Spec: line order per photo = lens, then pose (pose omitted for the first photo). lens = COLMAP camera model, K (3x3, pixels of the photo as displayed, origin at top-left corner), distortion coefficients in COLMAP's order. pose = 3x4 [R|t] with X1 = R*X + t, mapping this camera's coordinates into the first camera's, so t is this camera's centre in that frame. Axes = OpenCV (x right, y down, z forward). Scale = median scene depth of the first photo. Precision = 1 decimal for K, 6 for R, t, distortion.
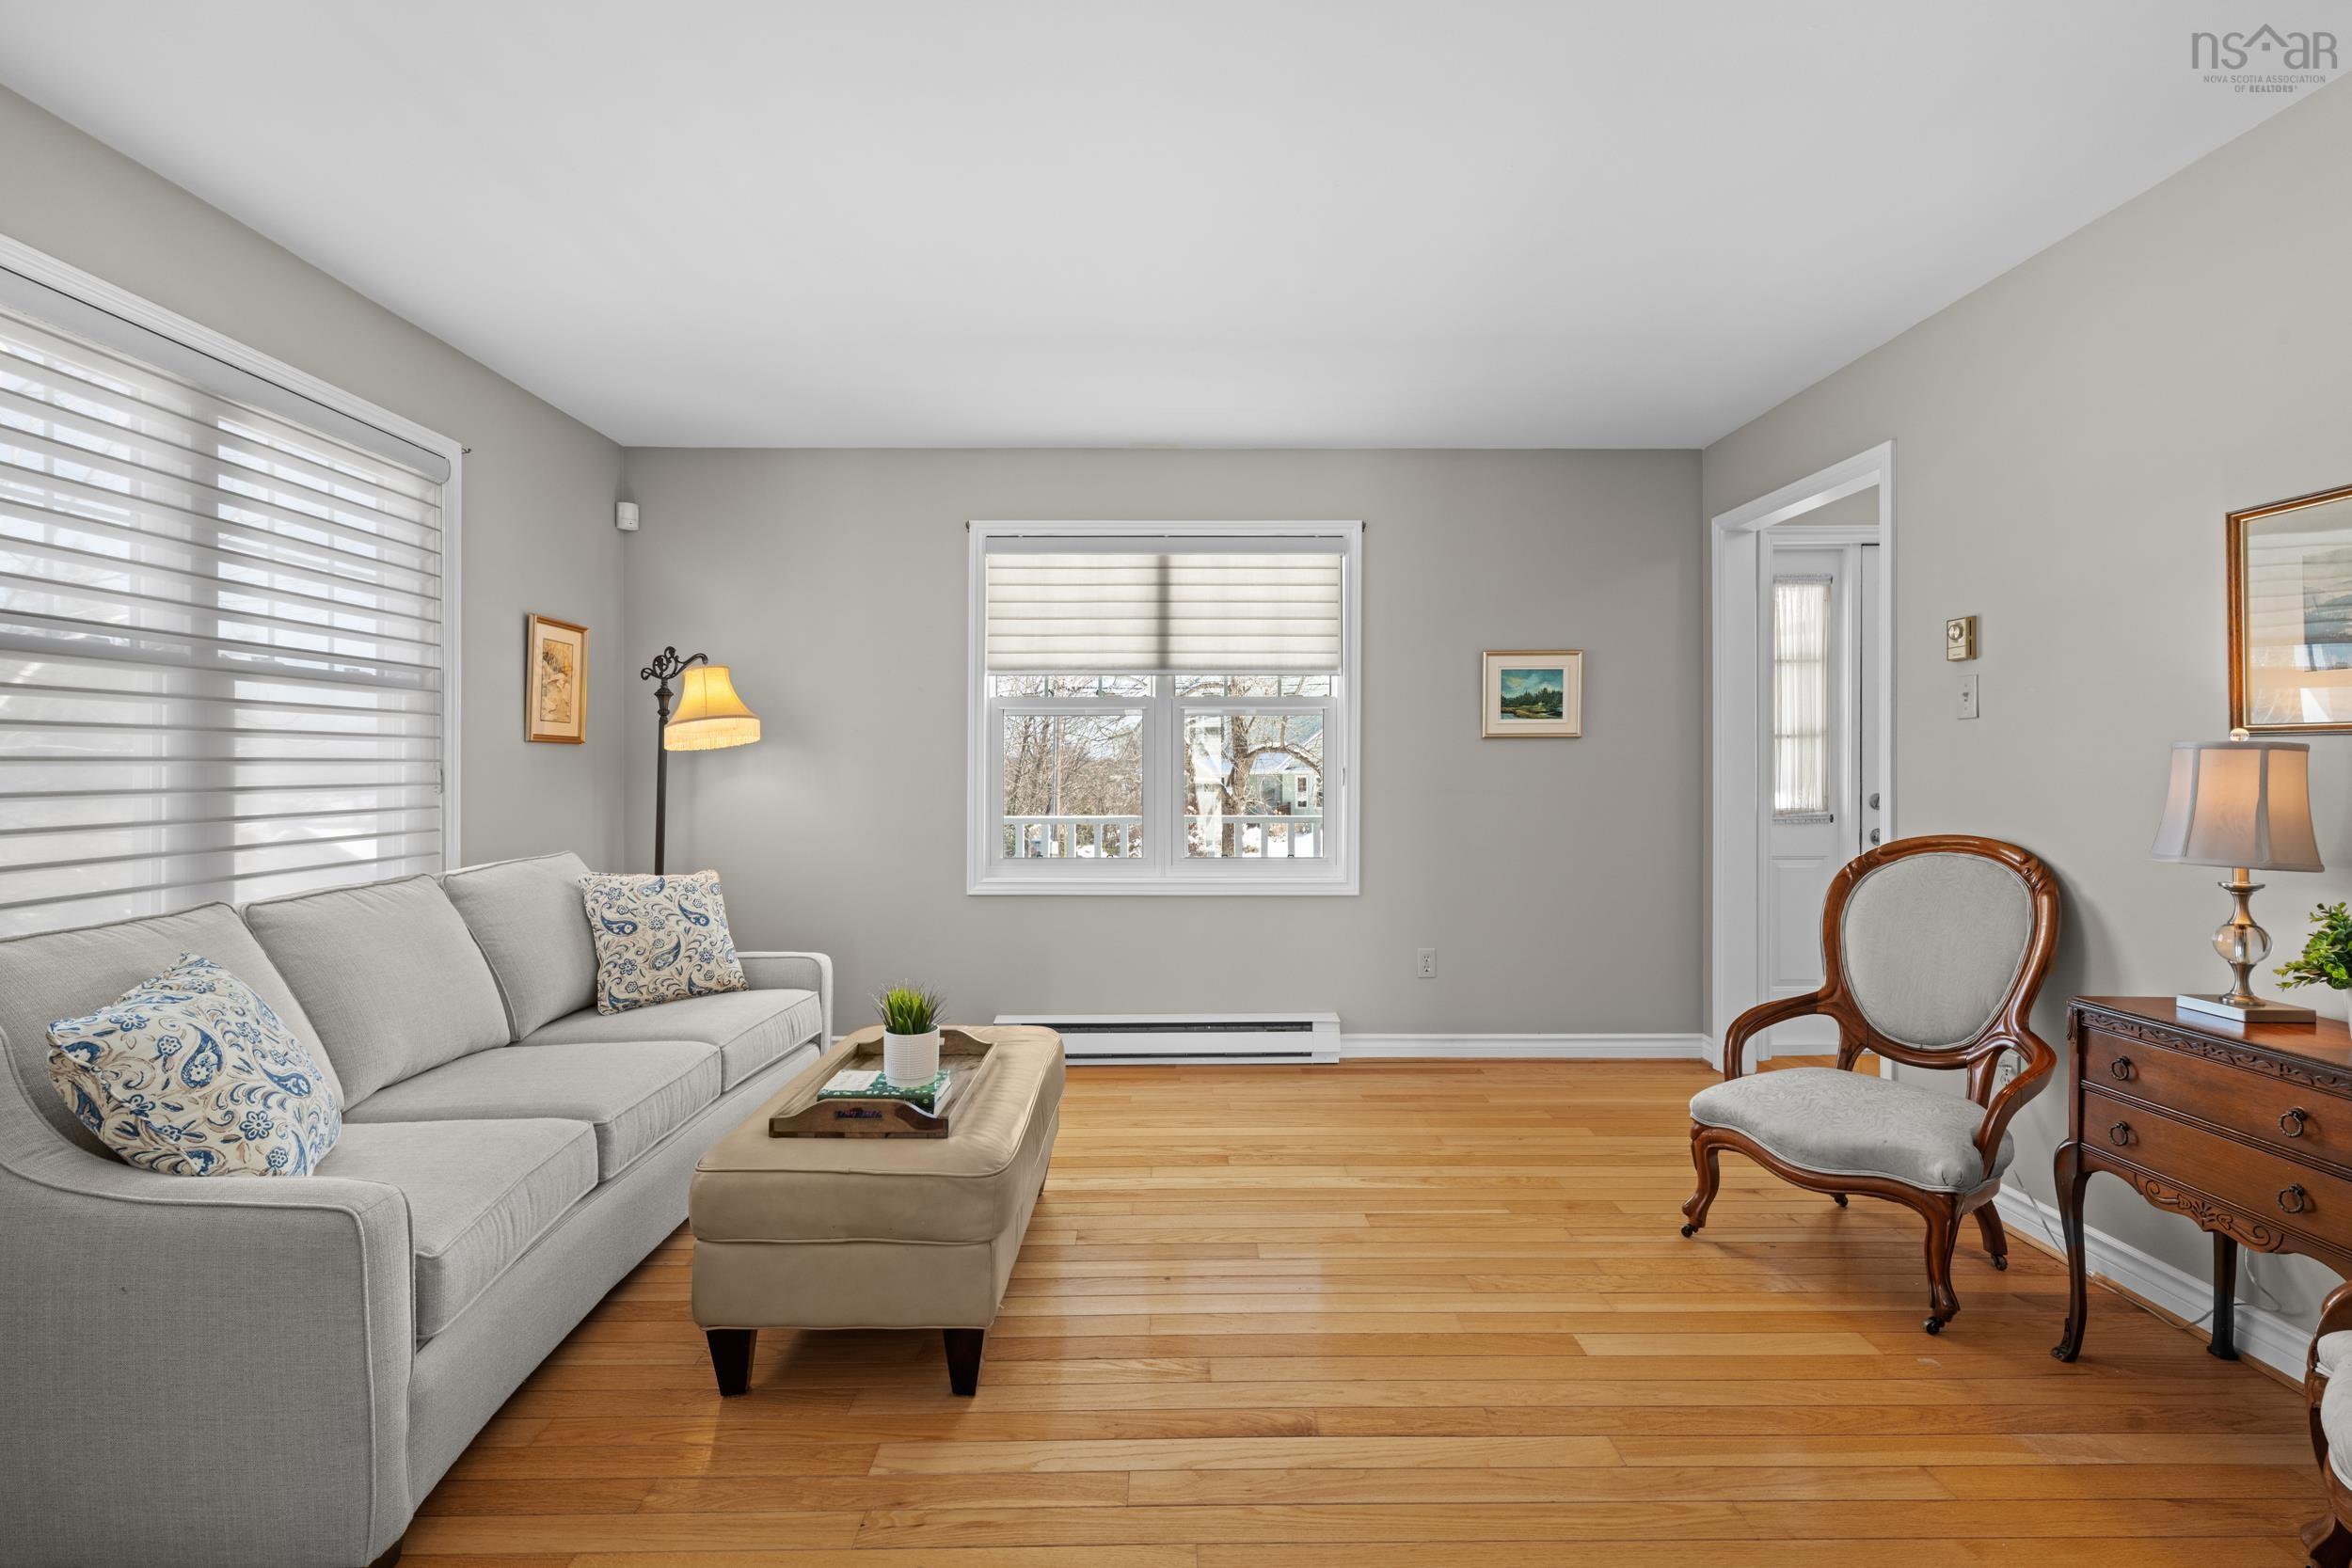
lens RADIAL K [[1057.1, 0, 1170.5], [0, 1057.1, 760.5], [0, 0, 1]] dist [-0.001417, -0.000072]
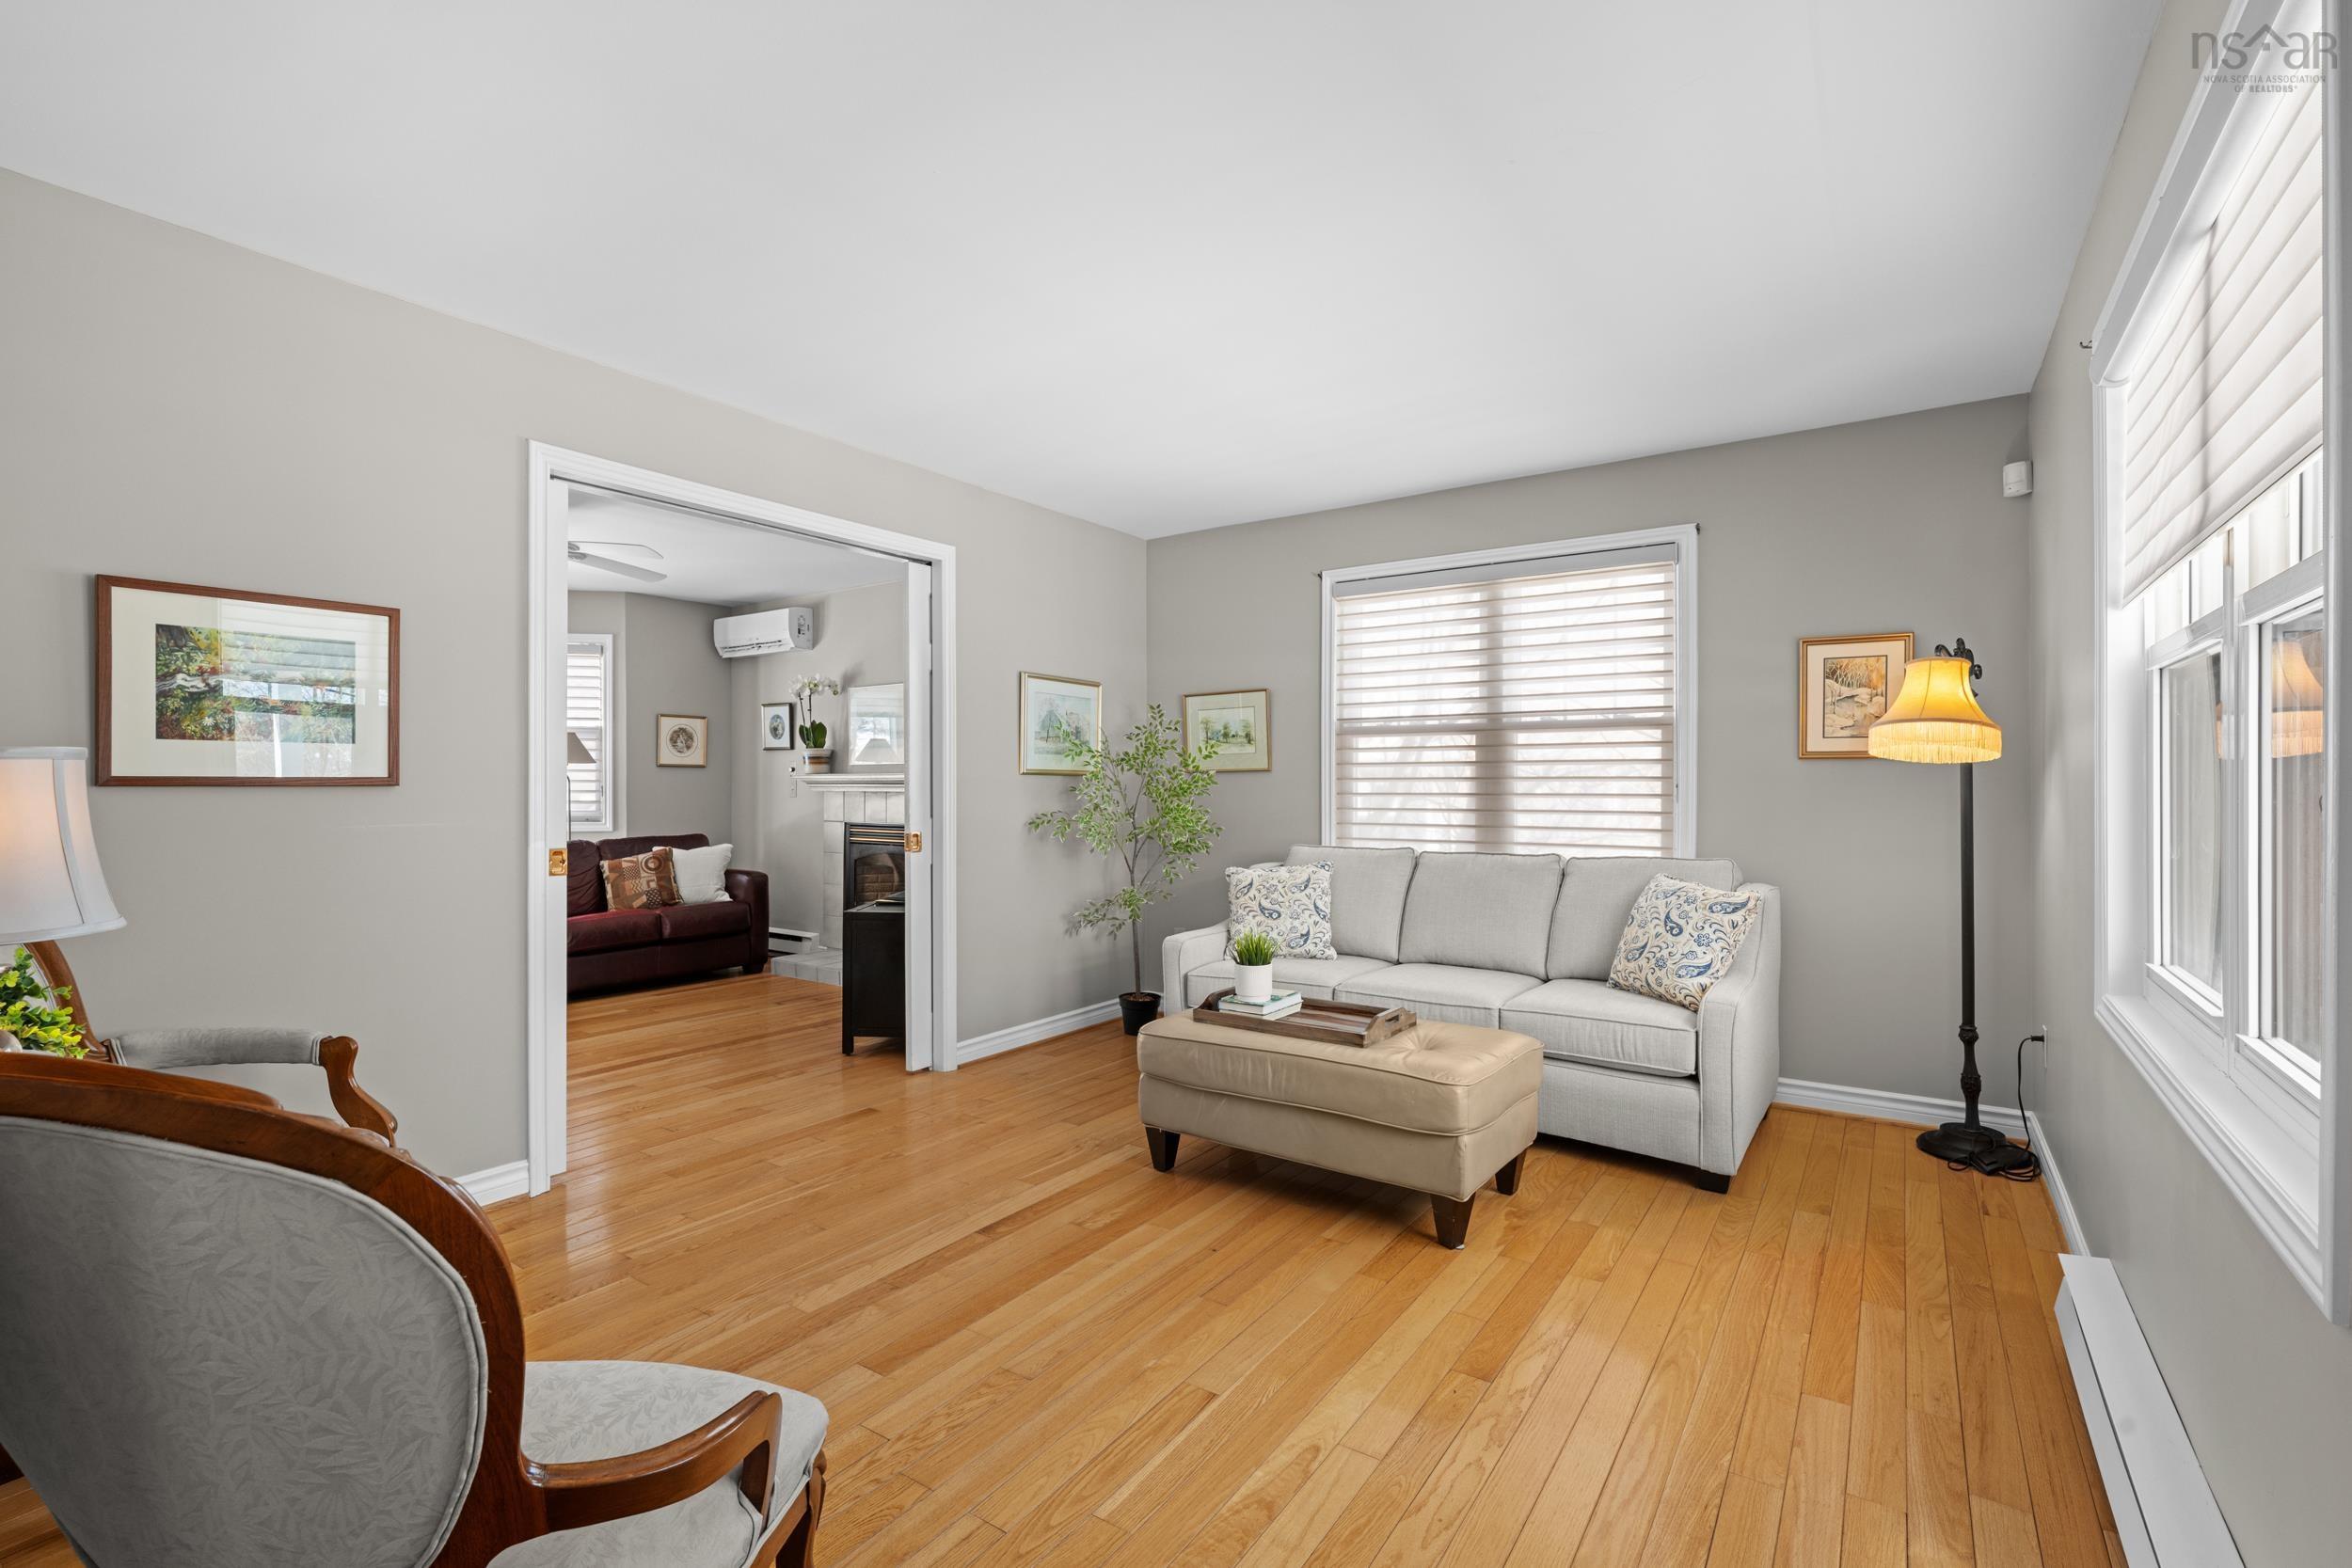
lens RADIAL K [[1053.2, 0, 1172.8], [0, 1053.2, 782.9], [0, 0, 1]] dist [-0.001549, 0.000543]
pose [[-0.578147, 0.001733, -0.815931, 0.759661], [0.005850, 0.999981, -0.002021, 0.005140], [0.815912, -0.005942, -0.578146, 1.332353]]
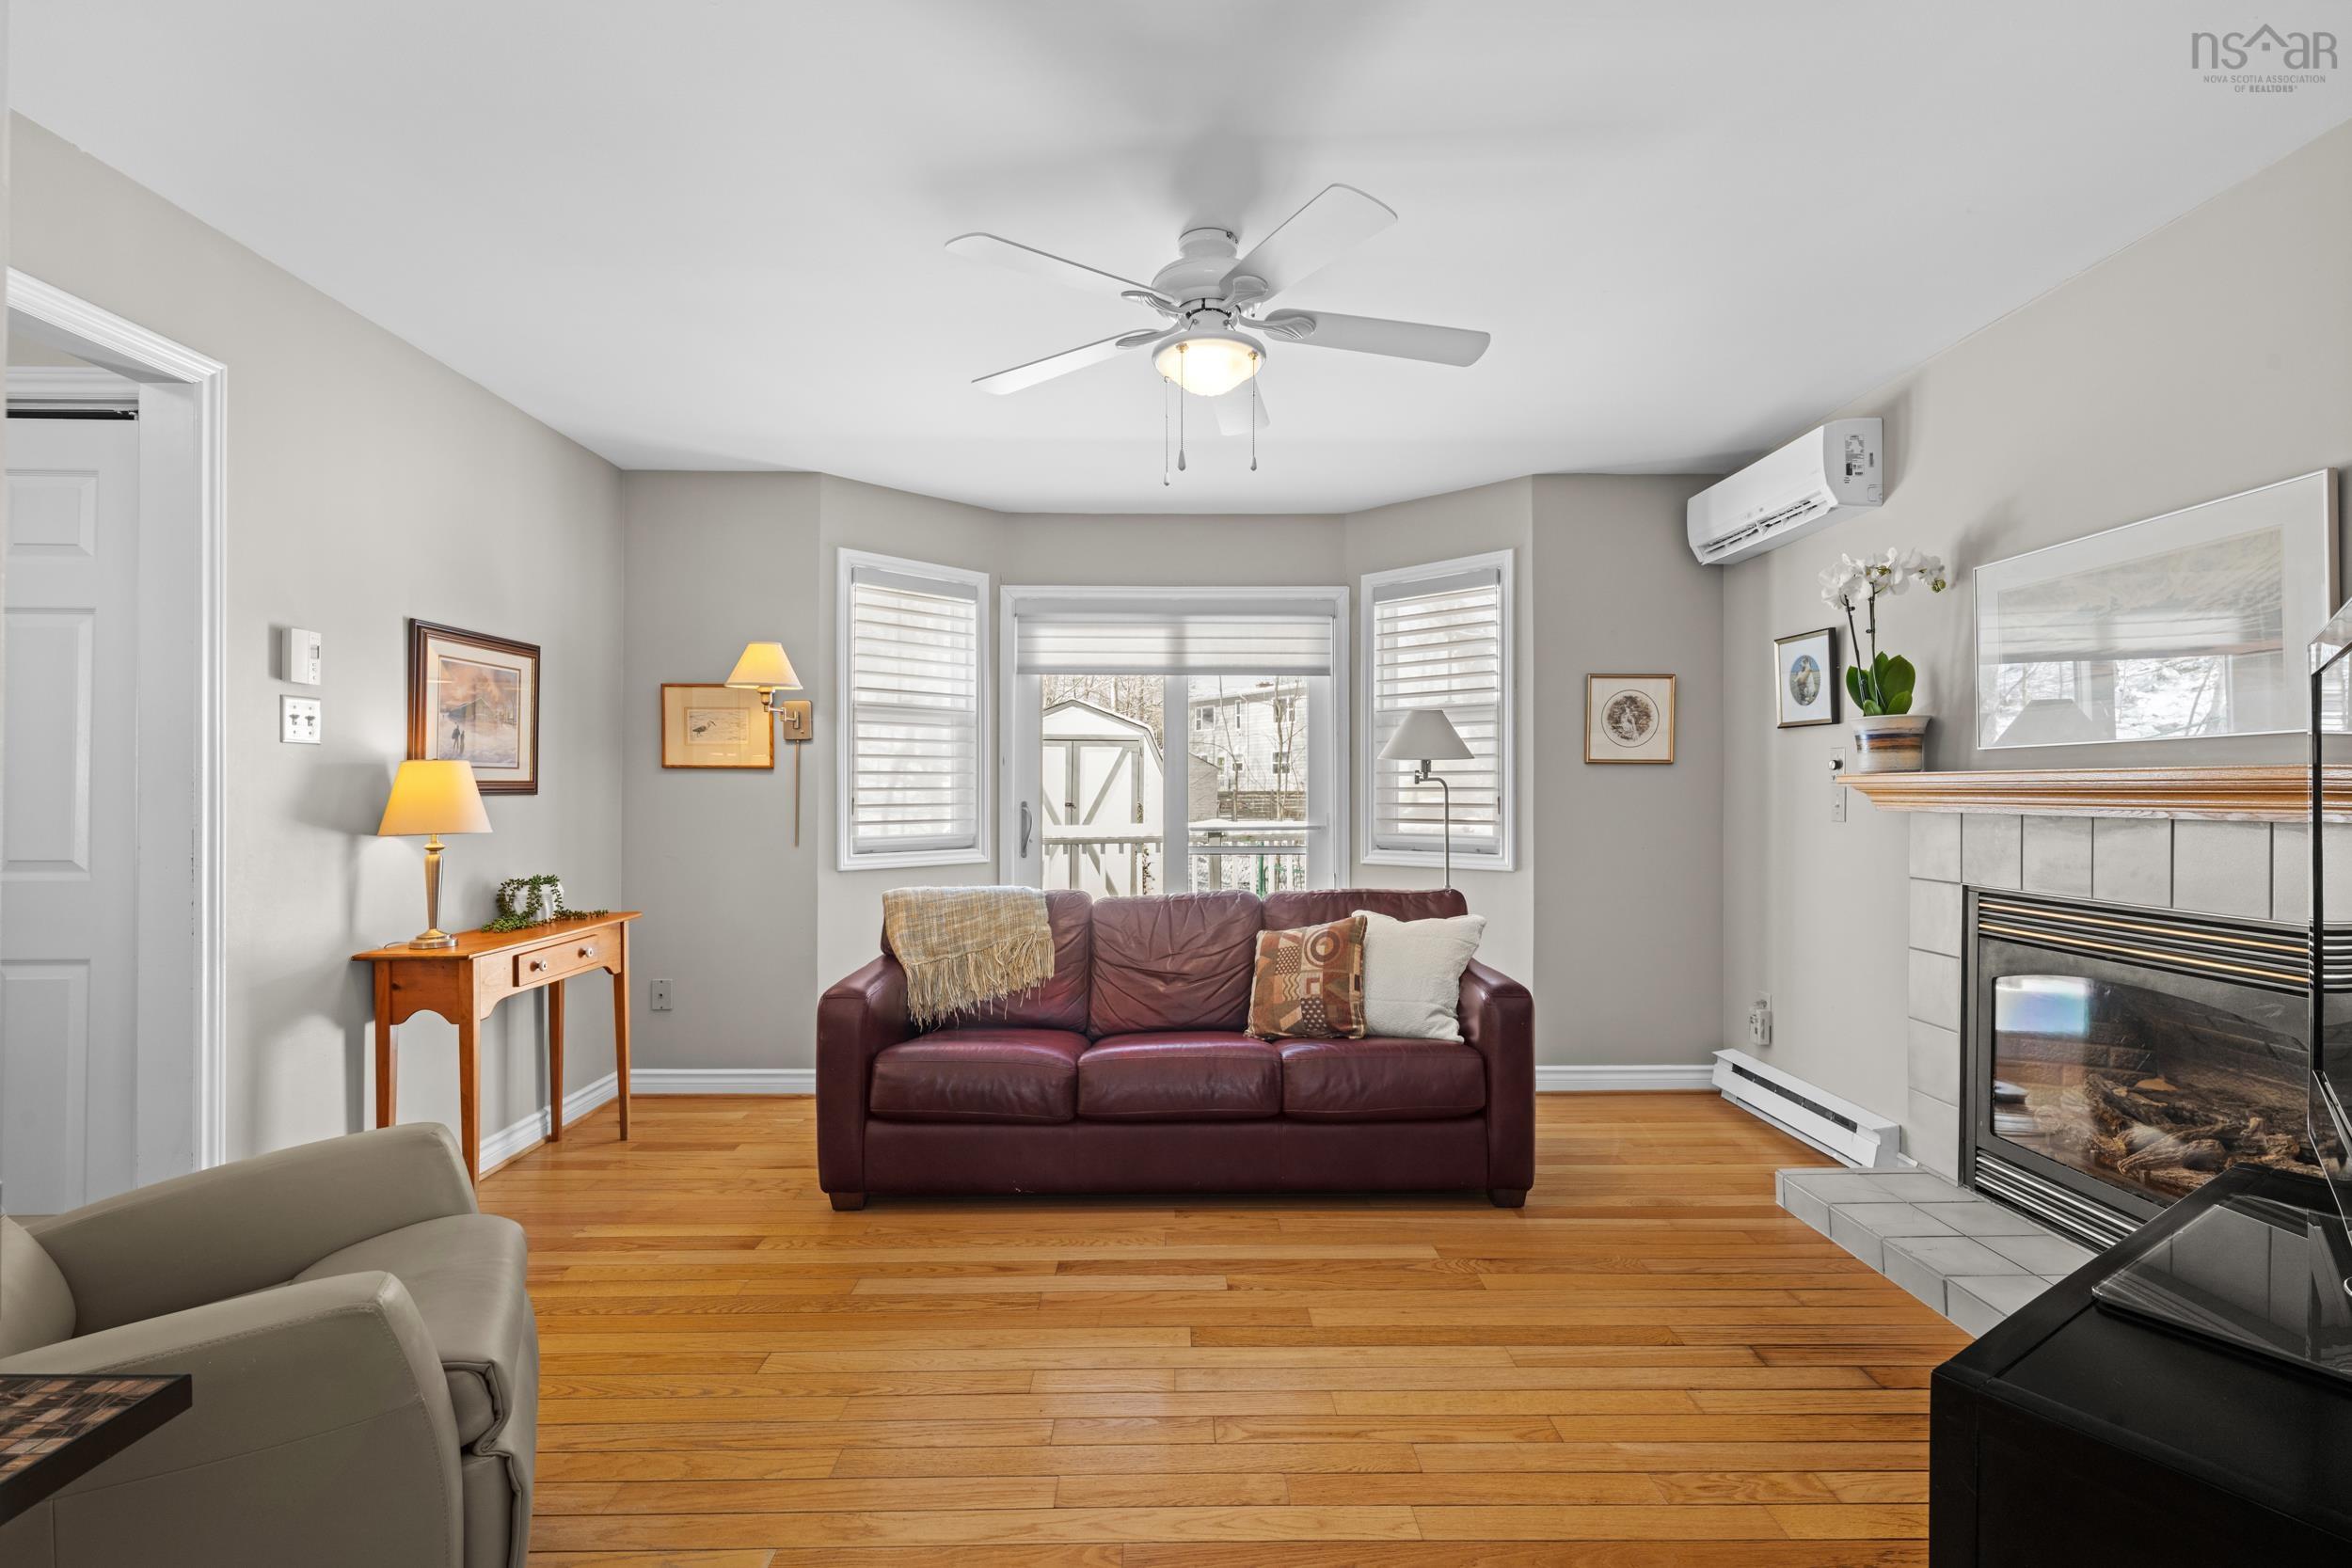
lens RADIAL K [[1051.9, 0, 1178.5], [0, 1051.9, 785.7], [0, 0, 1]] dist [-0.004506, -0.000202]
pose [[-0.999996, 0.001334, -0.002519, 0.017577], [0.001359, 0.999950, -0.009861, -0.002340], [0.002506, -0.009864, -0.999948, 0.375436]]
